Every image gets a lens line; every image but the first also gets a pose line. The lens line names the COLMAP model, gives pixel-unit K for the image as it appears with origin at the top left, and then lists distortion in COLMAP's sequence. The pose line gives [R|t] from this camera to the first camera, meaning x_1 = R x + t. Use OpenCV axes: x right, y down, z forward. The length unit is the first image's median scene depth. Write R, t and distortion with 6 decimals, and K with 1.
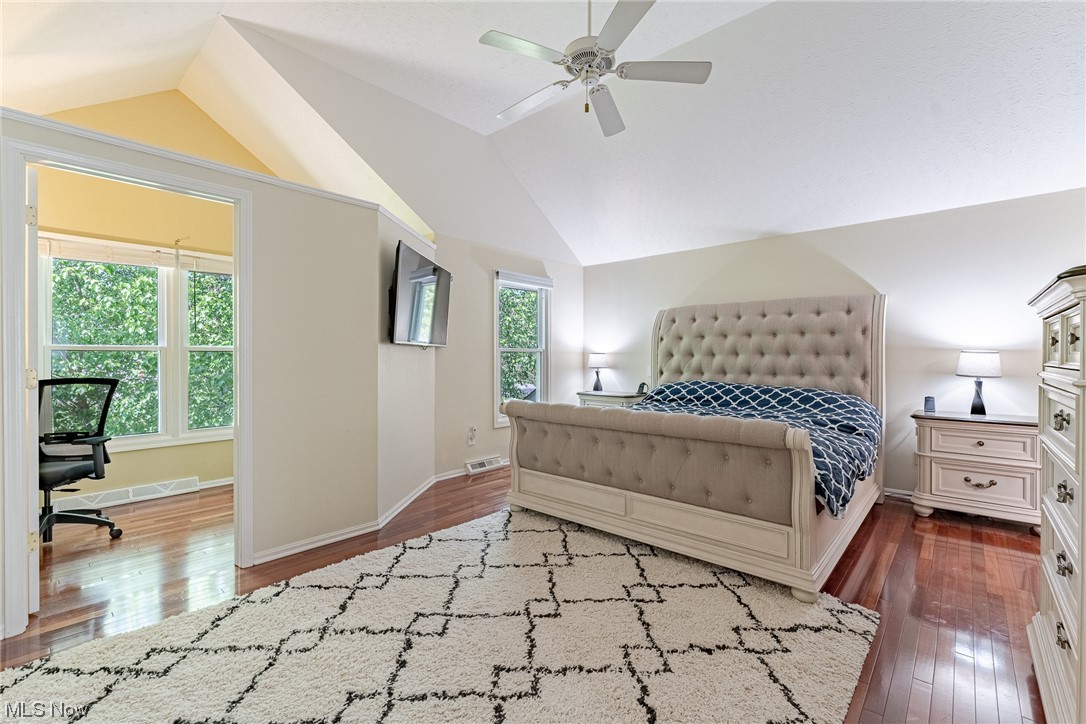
lens RADIAL K [[474.2, 0, 543.0], [0, 474.2, 362.0], [0, 0, 1]] dist [-0.001246, -0.000299]
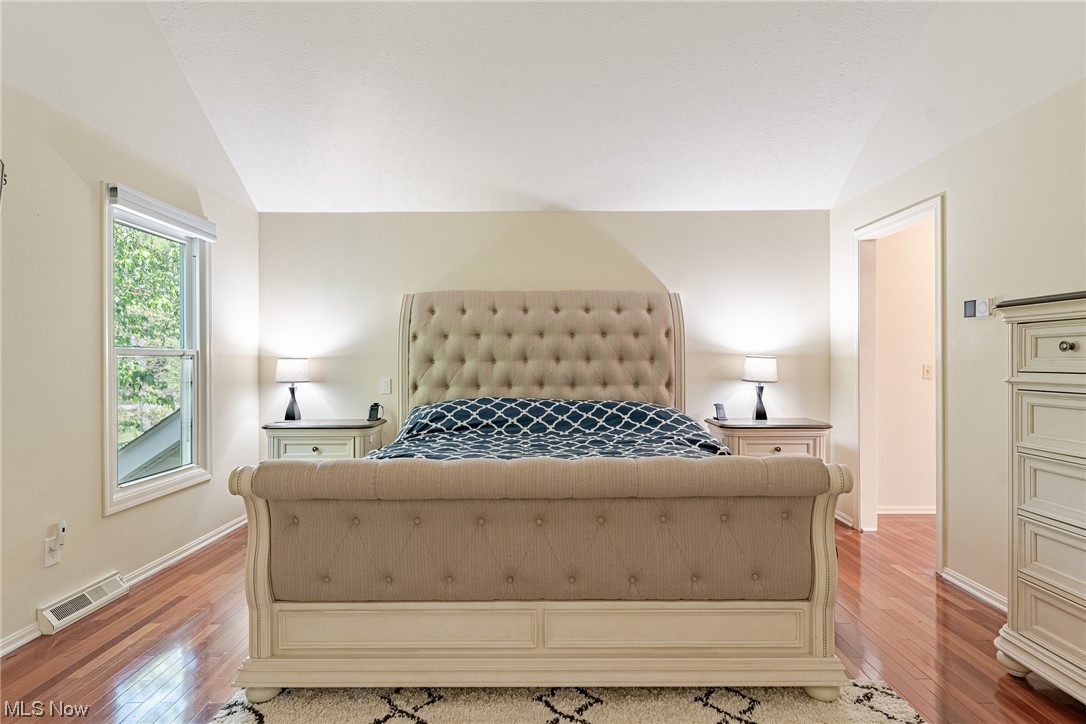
lens RADIAL K [[573.5, 0, 543.0], [0, 573.5, 362.0], [0, 0, 1]] dist [-0.001683, -0.000754]
pose [[0.745357, -0.003407, 0.666657, -0.178149], [0.011784, 0.999898, -0.008065, -0.005022], [-0.666562, 0.013867, 0.745321, 0.316831]]
